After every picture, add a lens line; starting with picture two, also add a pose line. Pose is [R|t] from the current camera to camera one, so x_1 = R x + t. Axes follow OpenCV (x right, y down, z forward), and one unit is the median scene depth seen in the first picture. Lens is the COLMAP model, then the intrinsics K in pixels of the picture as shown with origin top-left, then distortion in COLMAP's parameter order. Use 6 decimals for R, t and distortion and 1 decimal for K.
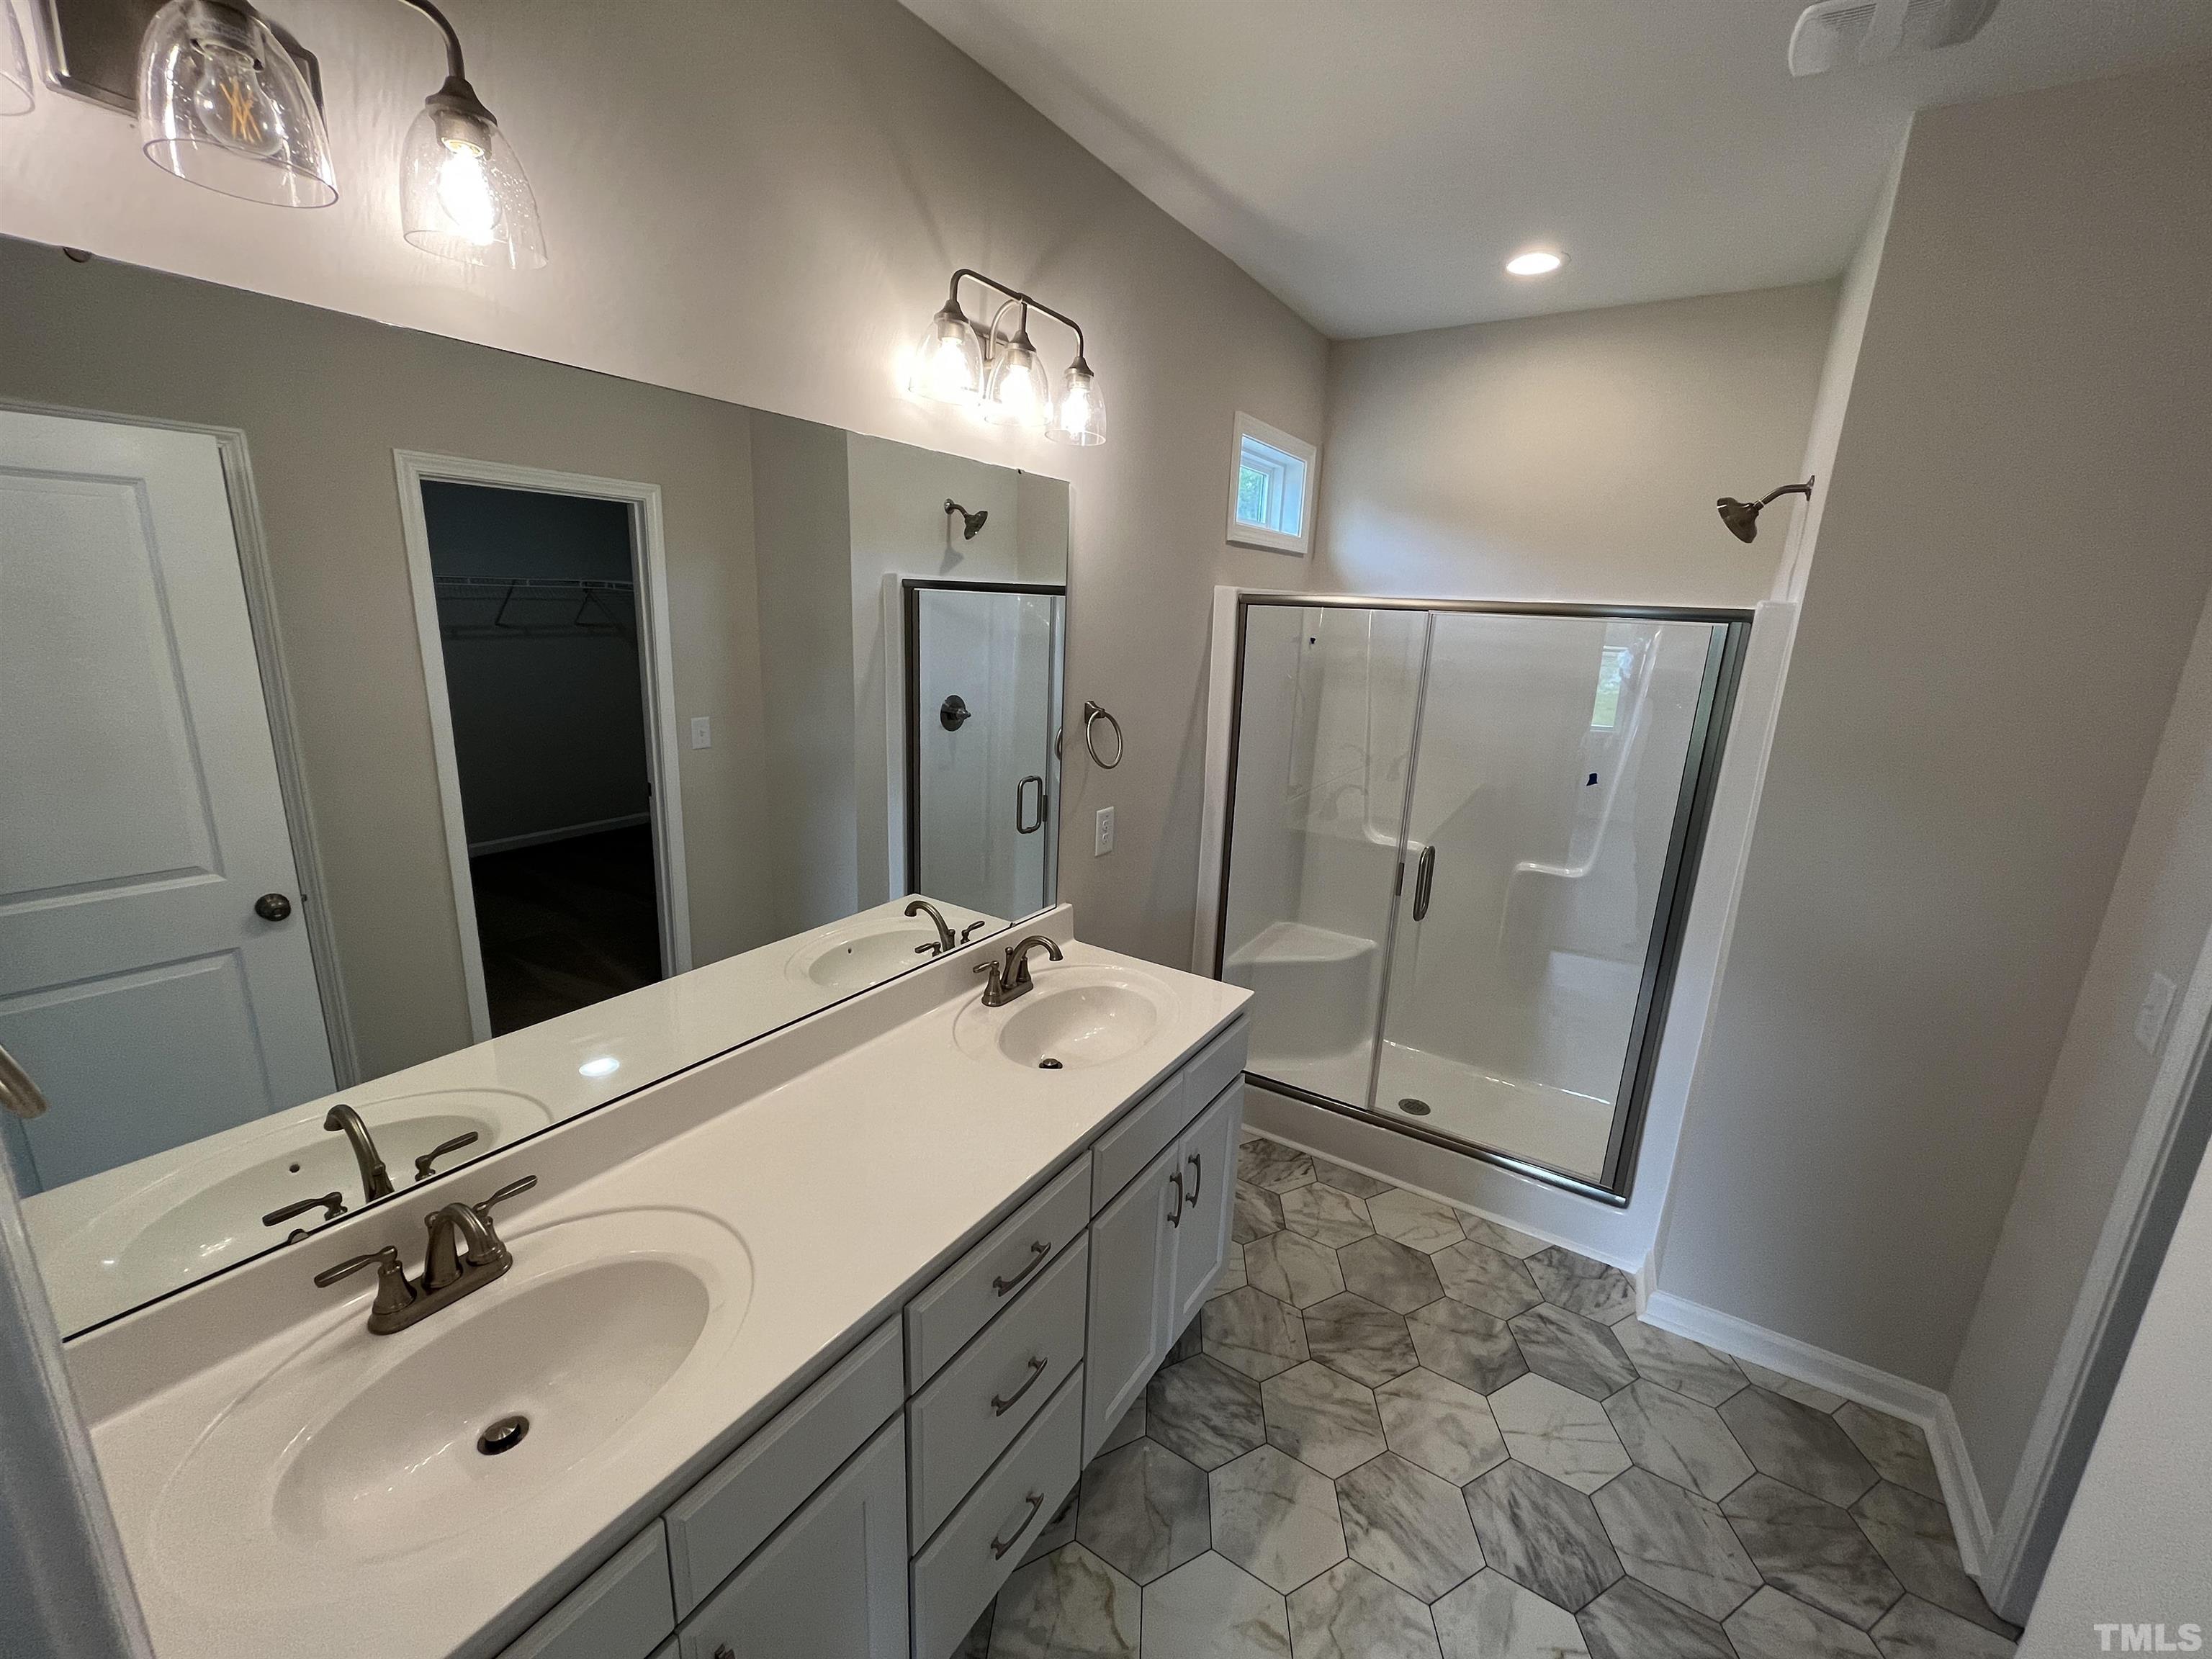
lens RADIAL K [[890.0, 0, 1107.3], [0, 890.0, 822.0], [0, 0, 1]] dist [-0.001415, 0.000036]
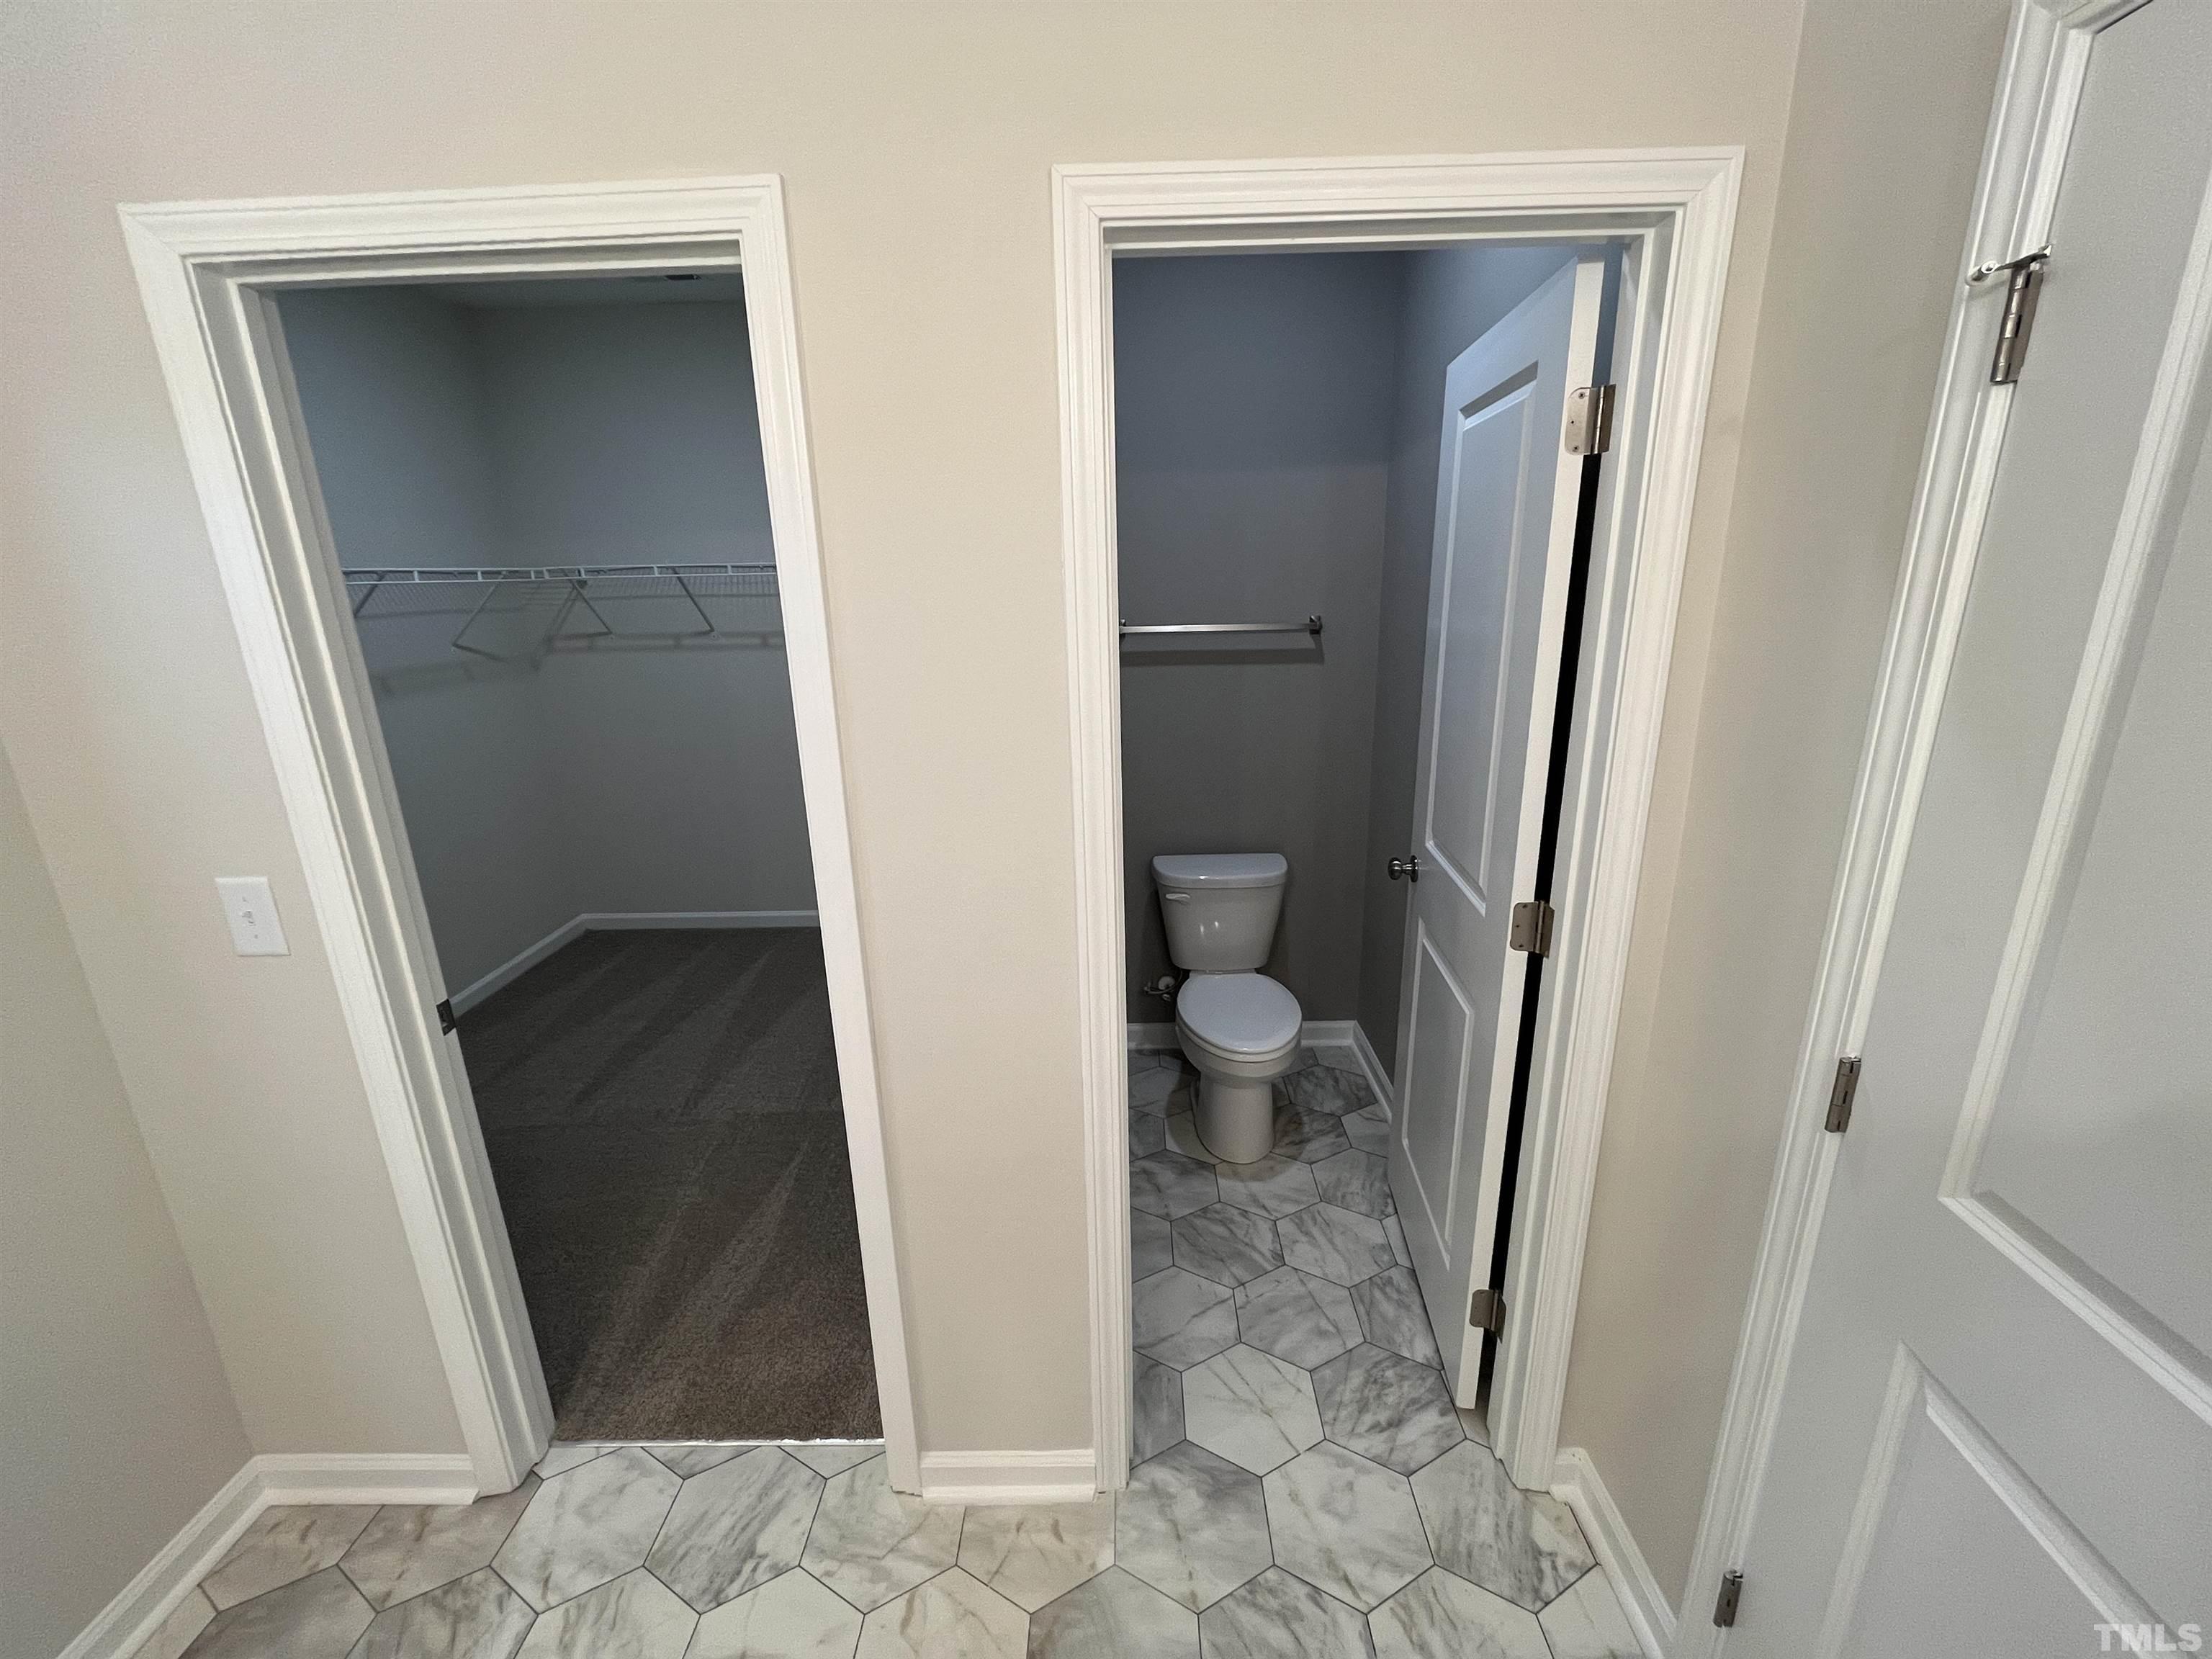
lens RADIAL K [[890.0, 0, 1107.3], [0, 890.0, 822.0], [0, 0, 1]] dist [-0.001415, 0.000036]
pose [[-0.537487, -0.267959, 0.799566, 0.018316], [0.177105, 0.891153, 0.417707, -0.226725], [-0.824464, 0.366119, -0.431527, 1.188832]]
